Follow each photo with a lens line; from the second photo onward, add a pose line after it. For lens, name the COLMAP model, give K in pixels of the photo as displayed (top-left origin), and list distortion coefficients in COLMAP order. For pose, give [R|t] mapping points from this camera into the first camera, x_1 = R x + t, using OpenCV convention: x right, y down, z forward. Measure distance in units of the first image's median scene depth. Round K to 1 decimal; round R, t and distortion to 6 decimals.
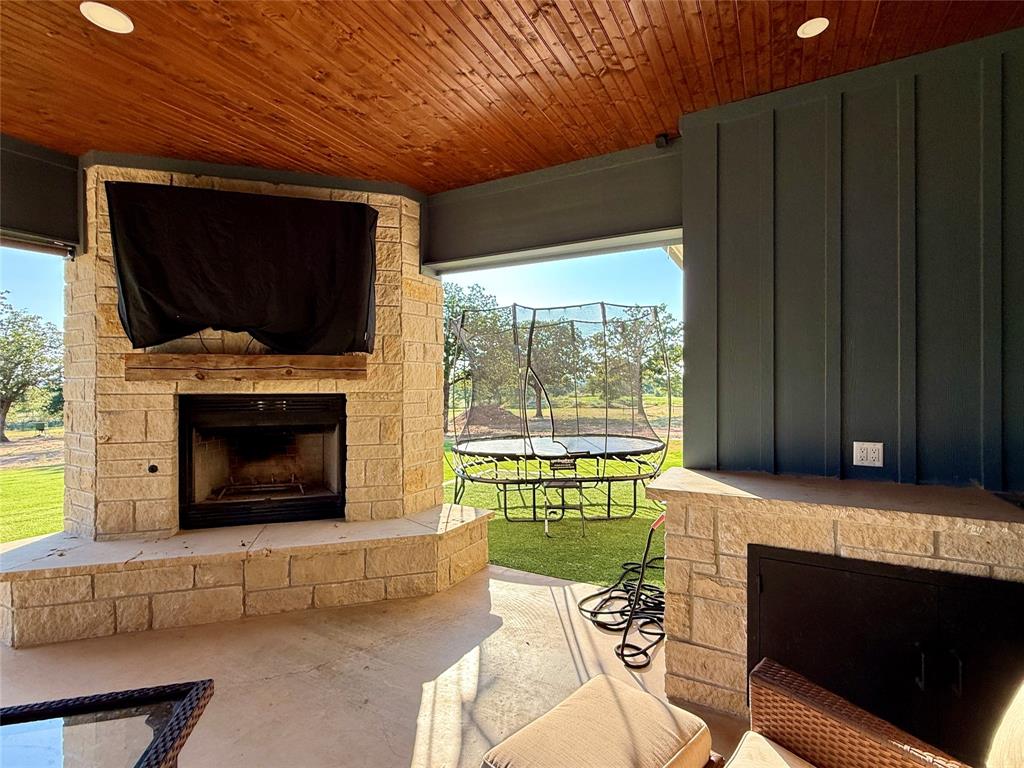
lens RADIAL K [[481.5, 0, 514.5], [0, 481.5, 388.2], [0, 0, 1]] dist [-0.005711, 0.000947]
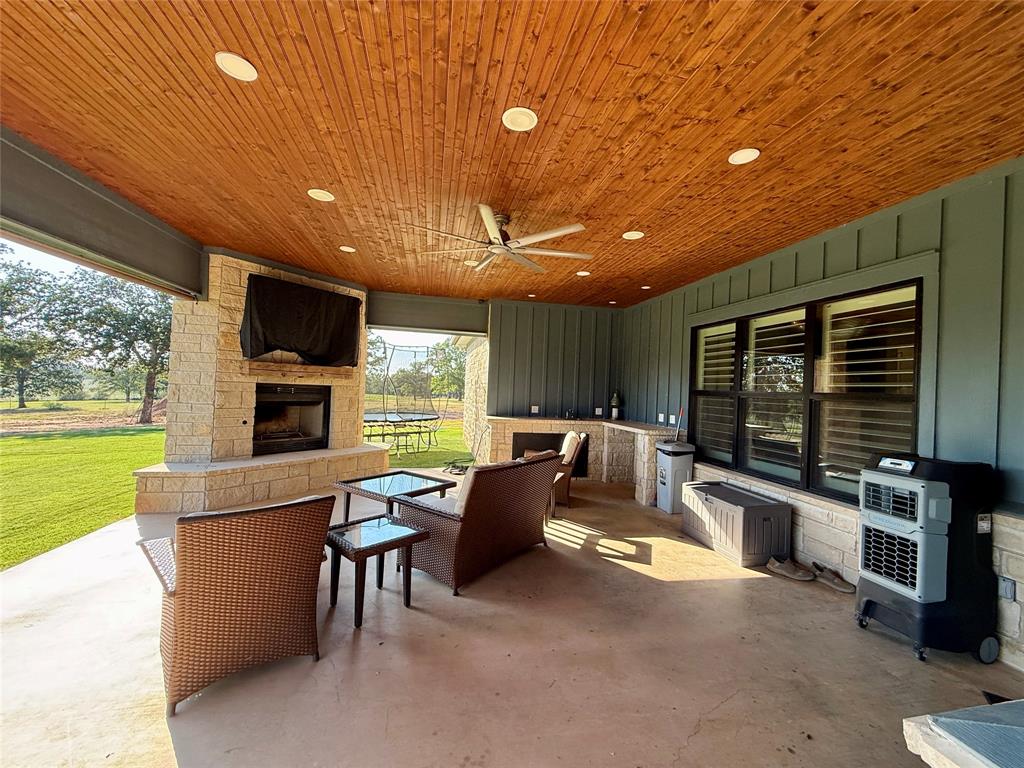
lens RADIAL K [[407.2, 0, 511.6], [0, 407.2, 384.8], [0, 0, 1]] dist [-0.002080, 0.000570]
pose [[0.766099, 0.040127, 0.641469, -0.950619], [-0.037236, 0.999144, -0.018030, 0.011763], [-0.641643, -0.010073, 0.766937, -0.850487]]
